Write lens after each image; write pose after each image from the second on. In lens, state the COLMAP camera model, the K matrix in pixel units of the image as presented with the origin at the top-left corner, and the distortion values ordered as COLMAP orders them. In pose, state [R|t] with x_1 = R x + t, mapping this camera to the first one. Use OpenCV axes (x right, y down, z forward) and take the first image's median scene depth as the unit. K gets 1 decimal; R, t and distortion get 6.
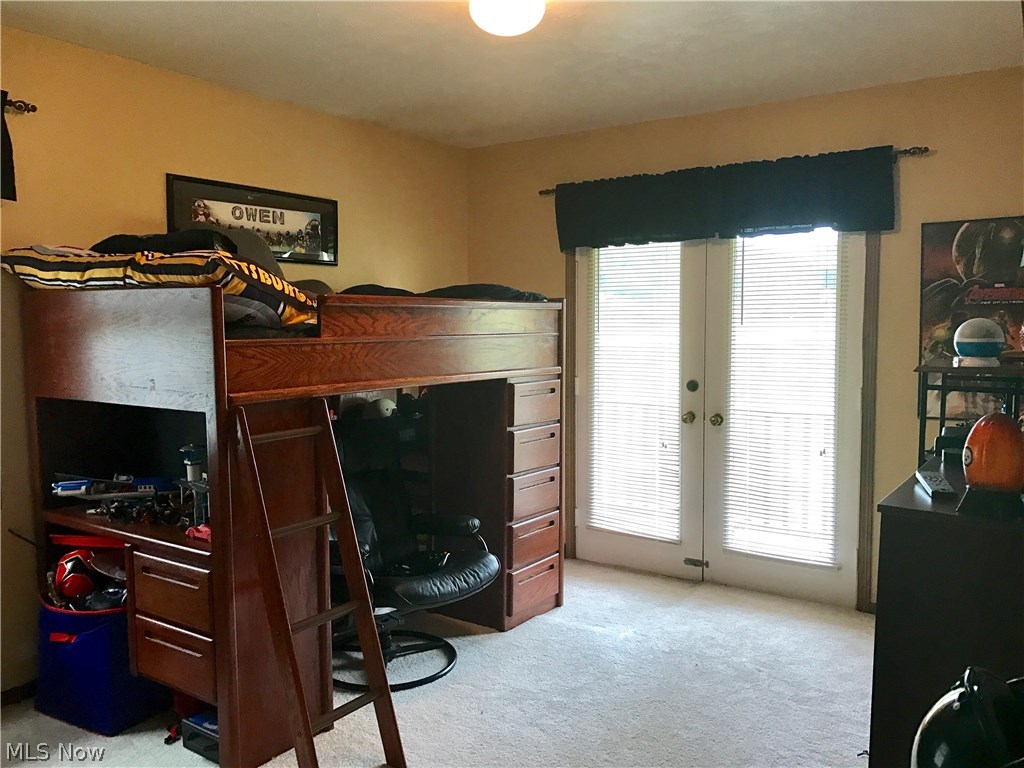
lens RADIAL K [[840.2, 0, 515.5], [0, 840.2, 379.9], [0, 0, 1]] dist [0.023787, -0.011925]
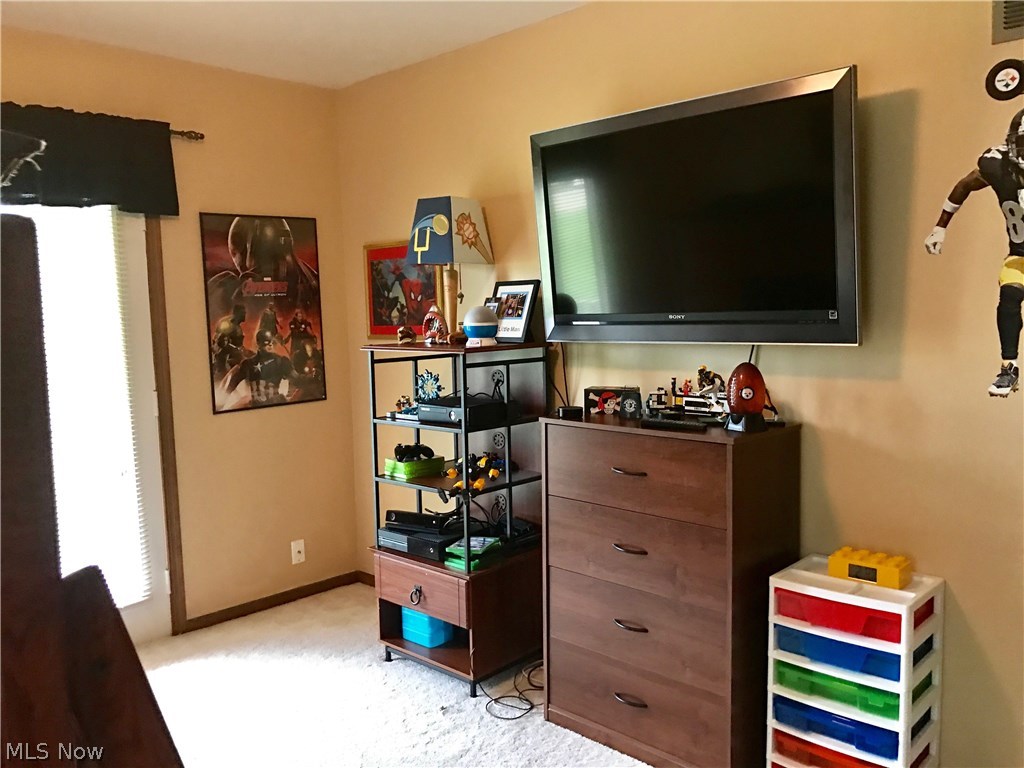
lens RADIAL K [[840.2, 0, 515.5], [0, 840.2, 379.9], [0, 0, 1]] dist [0.023787, -0.011925]
pose [[0.156846, -0.095351, 0.983009, -0.432070], [0.094141, 0.992240, 0.081225, -0.041028], [-0.983126, 0.079802, 0.164606, 0.513479]]
